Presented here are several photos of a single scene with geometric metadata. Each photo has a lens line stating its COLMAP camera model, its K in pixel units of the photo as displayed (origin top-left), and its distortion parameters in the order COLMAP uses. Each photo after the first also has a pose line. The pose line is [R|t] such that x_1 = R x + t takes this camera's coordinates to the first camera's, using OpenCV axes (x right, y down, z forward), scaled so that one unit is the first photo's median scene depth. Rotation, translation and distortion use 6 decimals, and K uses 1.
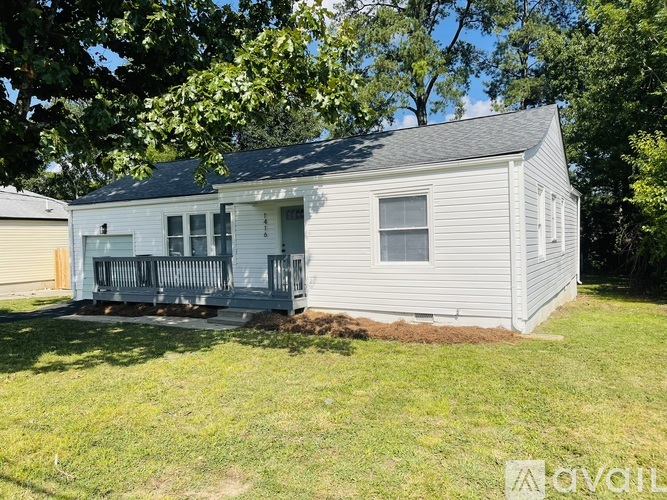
lens RADIAL K [[483.9, 0, 335.6], [0, 483.9, 250.4], [0, 0, 1]] dist [0.010925, 0.000449]
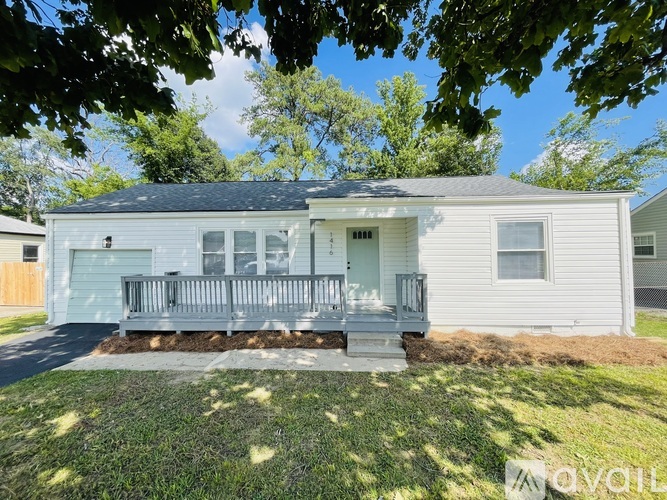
lens RADIAL K [[273.4, 0, 331.5], [0, 273.4, 250.7], [0, 0, 1]] dist [0.007783, -0.000098]
pose [[0.898345, 0.033297, 0.438027, -0.437100], [-0.006928, 0.998073, -0.061662, -0.001214], [-0.439236, 0.052359, 0.896845, 0.497420]]
